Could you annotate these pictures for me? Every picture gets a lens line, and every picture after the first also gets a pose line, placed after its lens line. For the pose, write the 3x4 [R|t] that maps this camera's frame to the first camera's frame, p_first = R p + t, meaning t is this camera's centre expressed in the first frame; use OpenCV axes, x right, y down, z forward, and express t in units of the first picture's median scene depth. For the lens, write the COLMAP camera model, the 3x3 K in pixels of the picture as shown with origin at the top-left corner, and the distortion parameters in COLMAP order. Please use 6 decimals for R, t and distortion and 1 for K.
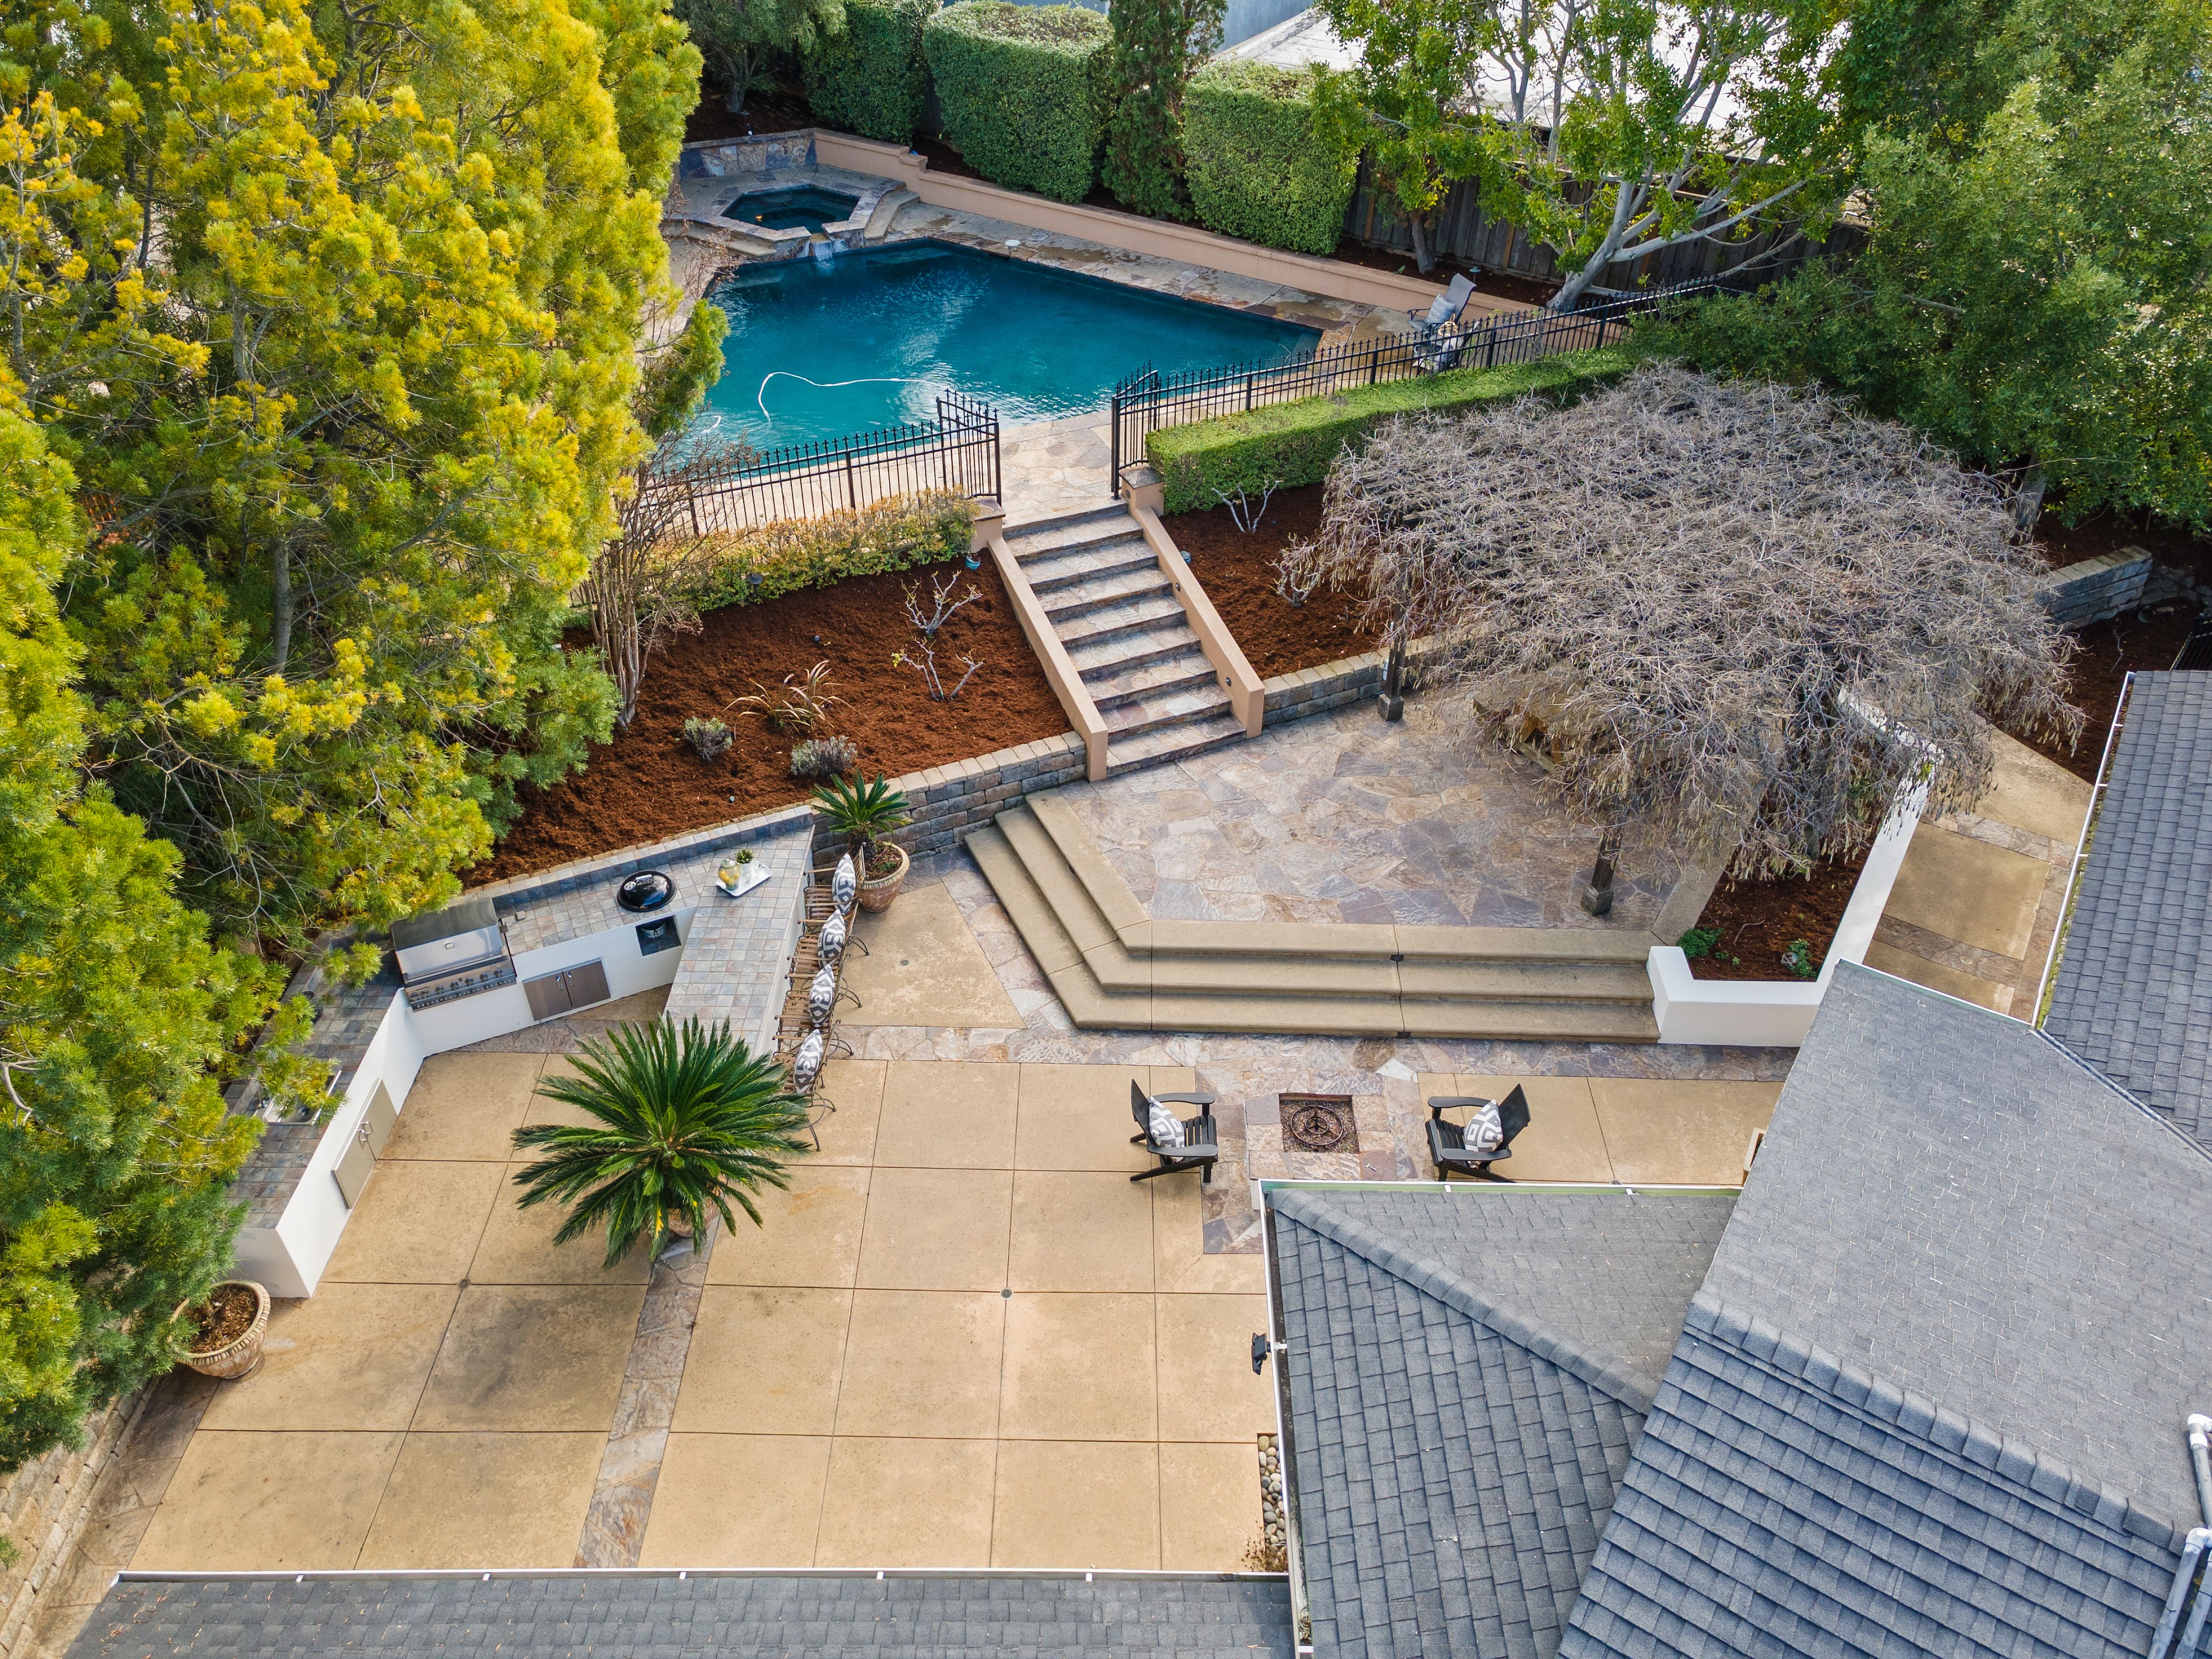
lens RADIAL K [[1606.6, 0, 1106.0], [0, 1606.6, 829.5], [0, 0, 1]] dist [0.037110, 0.008133]
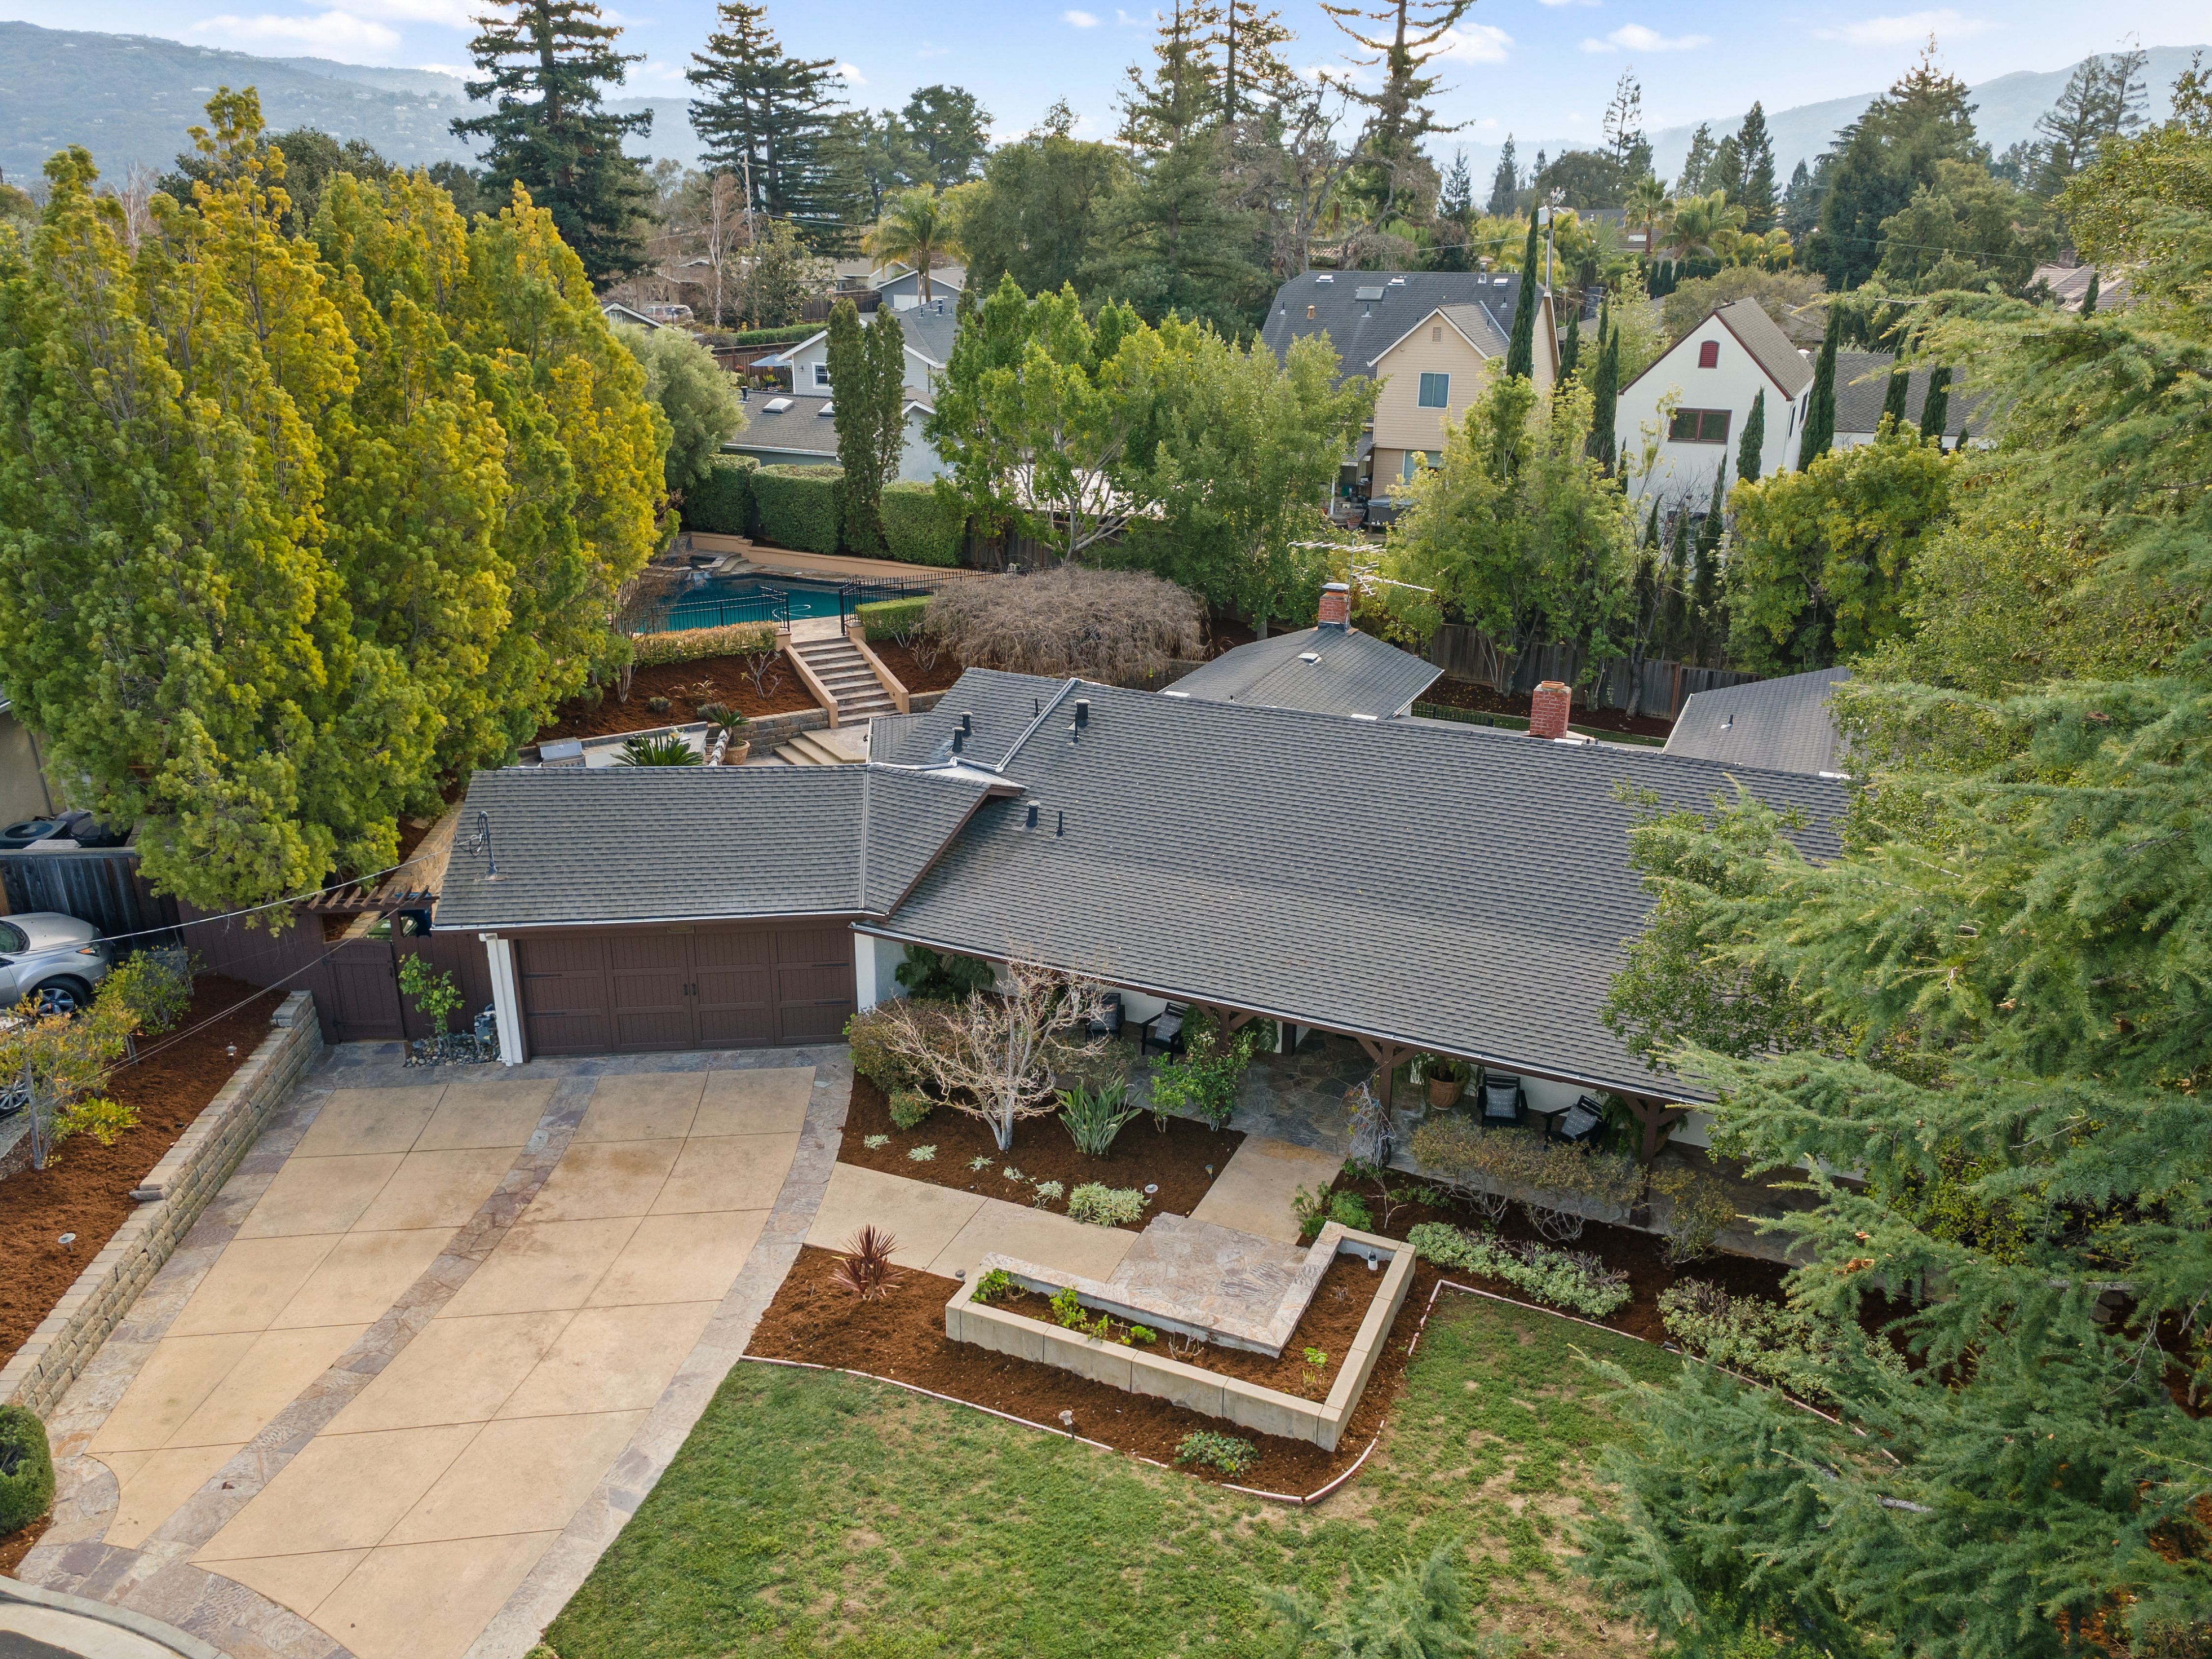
lens RADIAL K [[1562.4, 0, 1109.5], [0, 1562.4, 885.5], [0, 0, 1]] dist [0.065825, 0.000662]
pose [[0.991821, -0.039830, 0.121261, 0.096785], [0.073999, 0.953537, -0.292046, 0.804596], [-0.103995, 0.298631, 0.948686, -1.007225]]
